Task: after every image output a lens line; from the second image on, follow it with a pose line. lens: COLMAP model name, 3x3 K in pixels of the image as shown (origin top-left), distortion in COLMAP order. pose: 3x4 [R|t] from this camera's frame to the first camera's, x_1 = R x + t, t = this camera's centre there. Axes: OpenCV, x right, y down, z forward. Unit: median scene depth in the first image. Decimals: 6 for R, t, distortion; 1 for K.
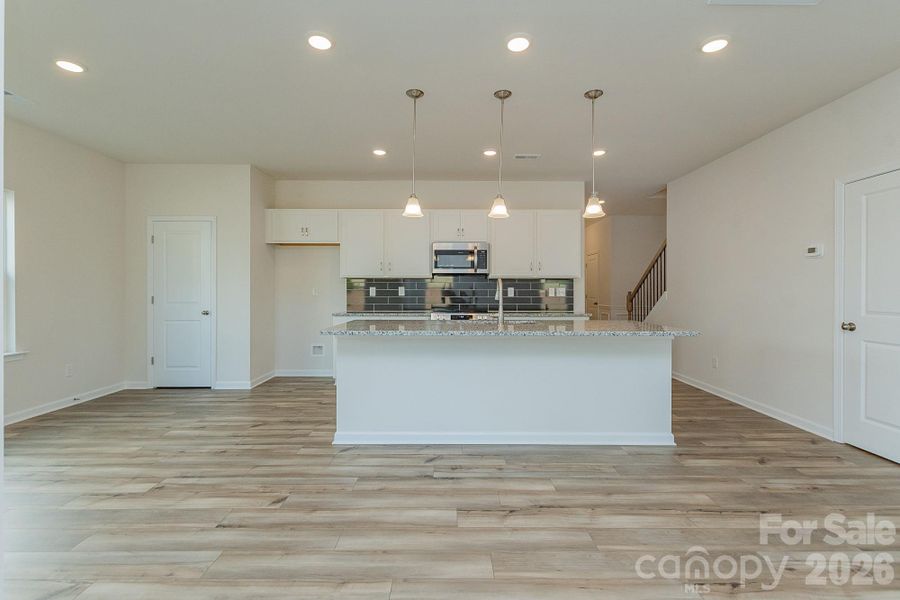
lens RADIAL K [[412.5, 0, 457.1], [0, 412.5, 291.1], [0, 0, 1]] dist [0.011062, -0.004070]
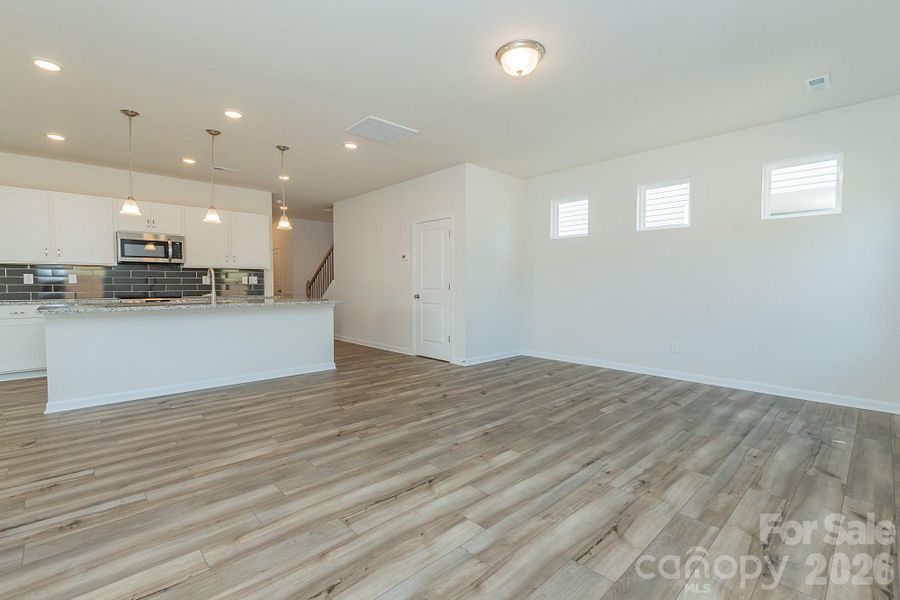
lens RADIAL K [[412.5, 0, 470.1], [0, 412.5, 297.2], [0, 0, 1]] dist [0.011062, -0.004070]
pose [[0.715062, -0.024588, 0.698628, -0.163637], [0.002994, 0.999480, 0.032112, 0.016900], [-0.699054, -0.020871, 0.714764, -0.375862]]
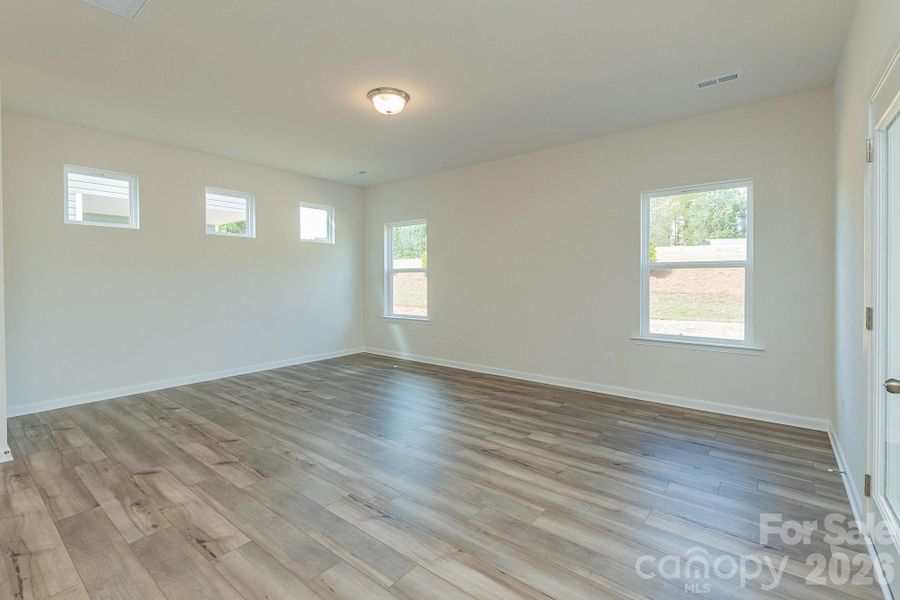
lens RADIAL K [[412.5, 0, 443.9], [0, 412.5, 271.9], [0, 0, 1]] dist [0.011062, -0.004070]
pose [[-0.783947, 0.010249, 0.620744, -0.188983], [0.000671, 0.999877, -0.015661, 0.000064], [-0.620828, -0.011860, -0.783857, 0.498894]]
